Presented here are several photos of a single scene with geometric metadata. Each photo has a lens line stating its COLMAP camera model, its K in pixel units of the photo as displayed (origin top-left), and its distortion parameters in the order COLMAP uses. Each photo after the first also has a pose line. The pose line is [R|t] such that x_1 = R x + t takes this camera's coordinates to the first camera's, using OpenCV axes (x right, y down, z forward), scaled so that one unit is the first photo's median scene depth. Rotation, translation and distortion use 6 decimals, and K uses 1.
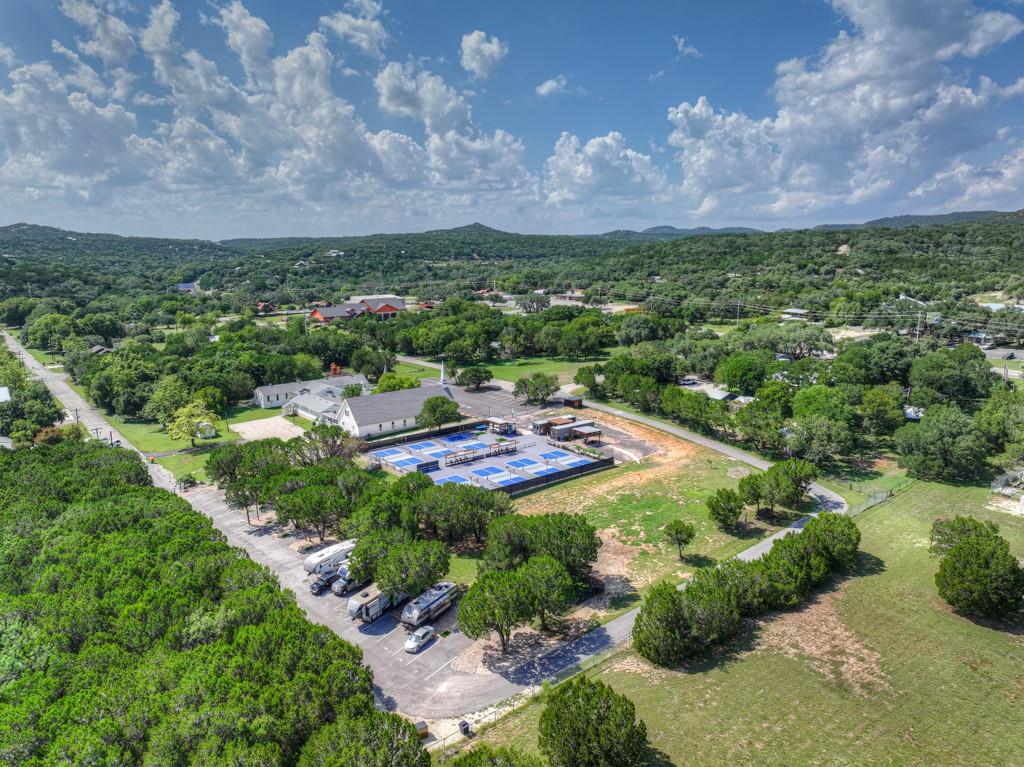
lens RADIAL K [[715.7, 0, 512.7], [0, 715.7, 385.0], [0, 0, 1]] dist [-0.007357, 0.019191]
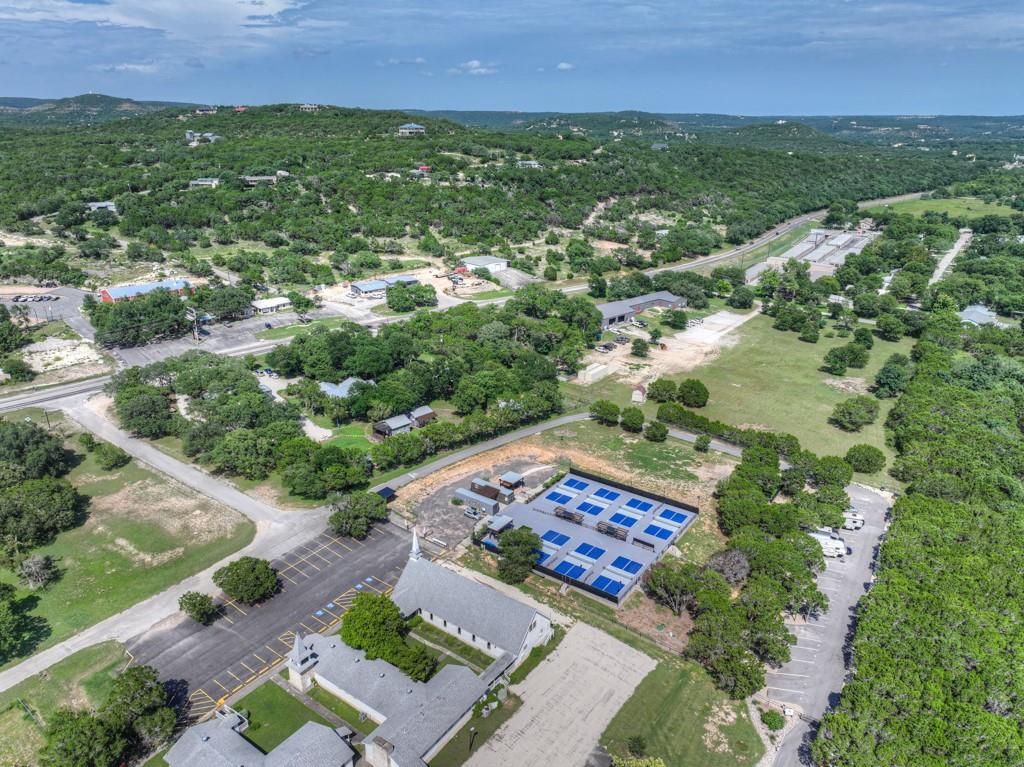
lens RADIAL K [[715.7, 0, 511.5], [0, 715.7, 383.6], [0, 0, 1]] dist [-0.007357, 0.019191]
pose [[-0.274161, -0.331180, 0.902860, -0.799692], [0.179169, 0.904804, 0.386299, -0.467945], [-0.944846, 0.267673, -0.188725, 1.105568]]
